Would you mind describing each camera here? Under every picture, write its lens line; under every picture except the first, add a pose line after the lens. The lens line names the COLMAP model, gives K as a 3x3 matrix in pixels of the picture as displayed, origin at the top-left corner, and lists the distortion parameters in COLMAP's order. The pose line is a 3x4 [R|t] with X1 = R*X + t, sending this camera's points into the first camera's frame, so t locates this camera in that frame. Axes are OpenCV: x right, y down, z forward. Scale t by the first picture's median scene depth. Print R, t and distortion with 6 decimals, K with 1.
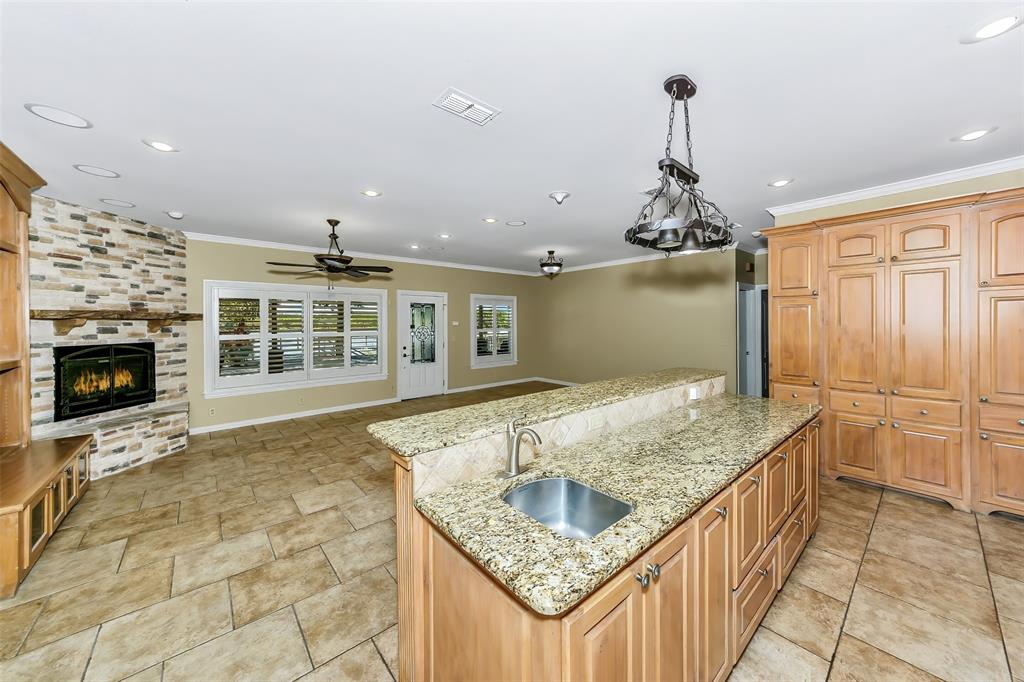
lens RADIAL K [[367.7, 0, 517.7], [0, 367.7, 322.6], [0, 0, 1]] dist [-0.002818, -0.000140]
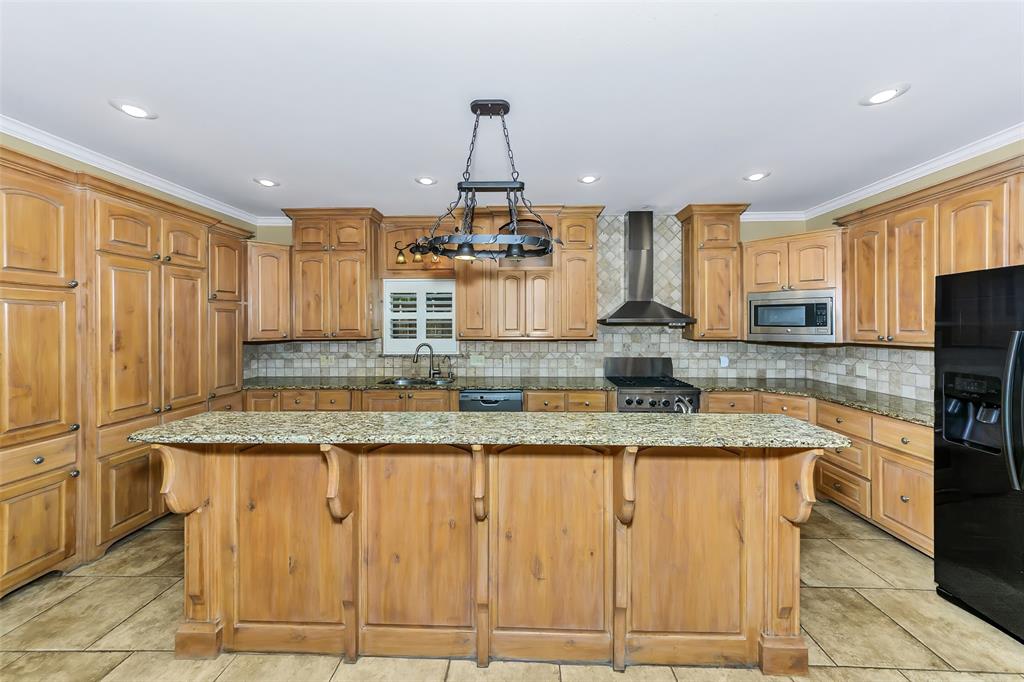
lens RADIAL K [[363.0, 0, 515.9], [0, 363.0, 323.6], [0, 0, 1]] dist [0.002667, 0.000128]
pose [[-0.731001, 0.009044, 0.682316, -0.174288], [0.008293, 0.999956, -0.004369, -0.003901], [-0.682326, 0.002465, -0.731044, 0.923696]]
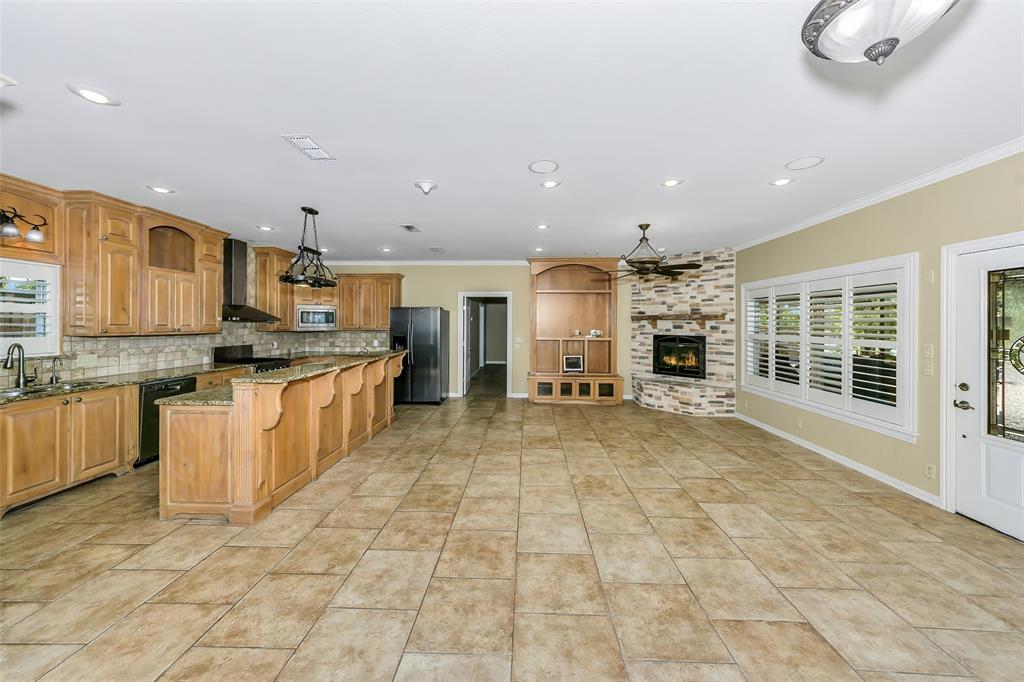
lens RADIAL K [[363.0, 0, 515.9], [0, 363.0, 323.6], [0, 0, 1]] dist [0.002667, 0.000128]
pose [[-0.687688, 0.005259, -0.725988, 0.609059], [-0.000059, 0.999973, 0.007299, -0.004707], [0.726007, 0.005063, -0.687669, 1.761526]]
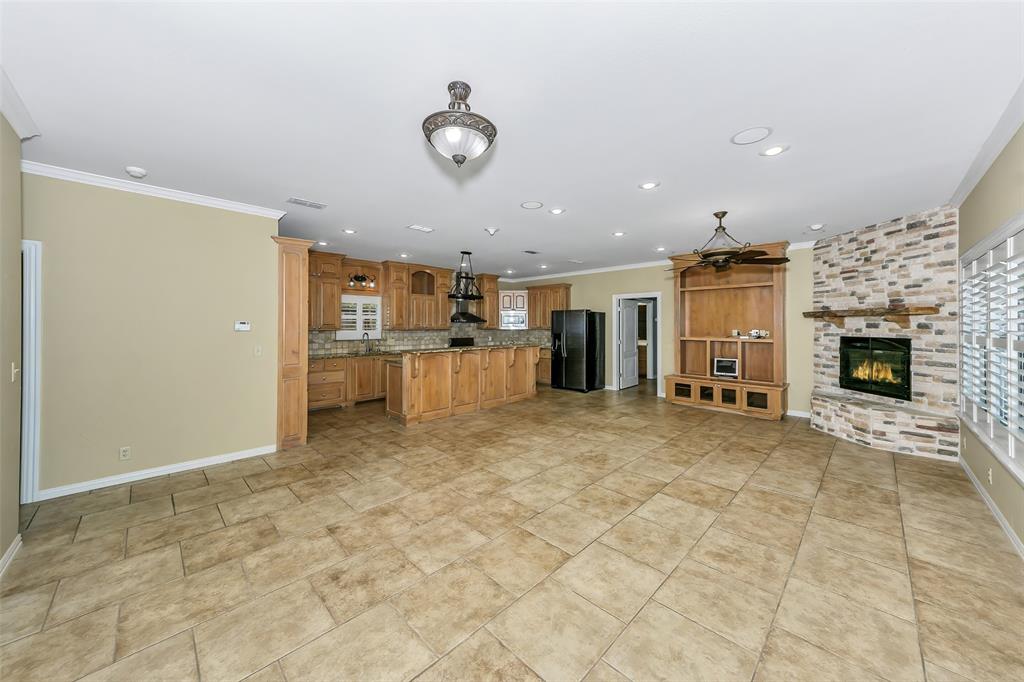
lens RADIAL K [[363.0, 0, 515.9], [0, 363.0, 323.6], [0, 0, 1]] dist [0.002667, 0.000128]
pose [[-0.997639, 0.006289, -0.068395, 0.116915], [0.006576, 0.999970, -0.003972, 0.014133], [0.068368, -0.004412, -0.997650, 2.320031]]
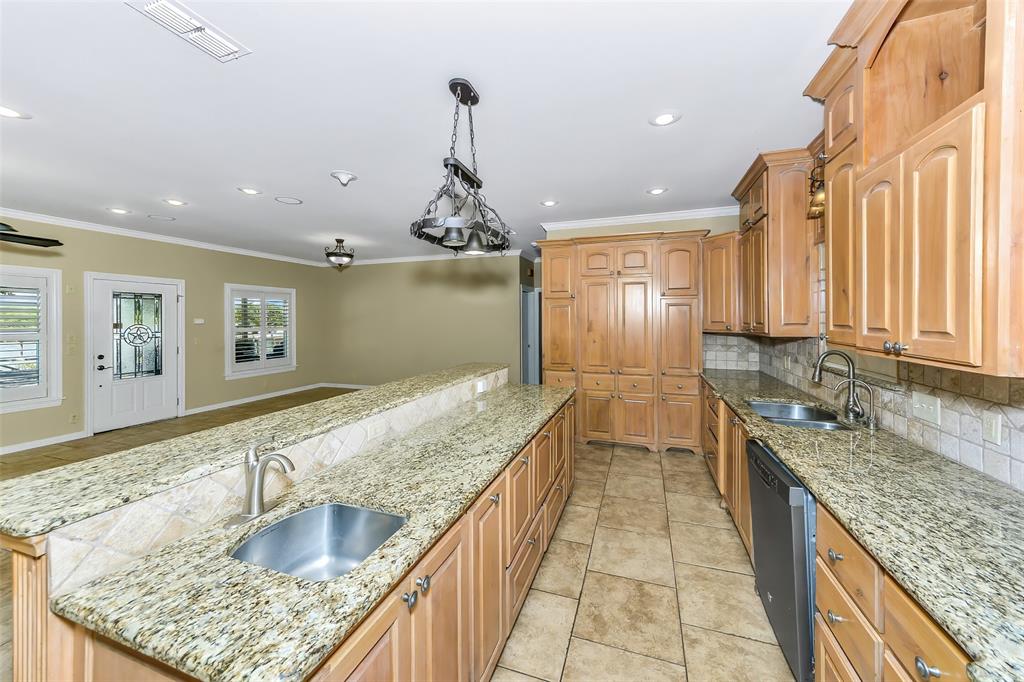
lens RADIAL K [[369.2, 0, 527.7], [0, 369.2, 316.1], [0, 0, 1]] dist [0.002383, -0.005336]
pose [[0.854632, 0.005719, 0.519203, 0.029517], [0.000035, 0.999939, -0.011072, 0.000145], [-0.519235, 0.009481, 0.854579, 0.012919]]
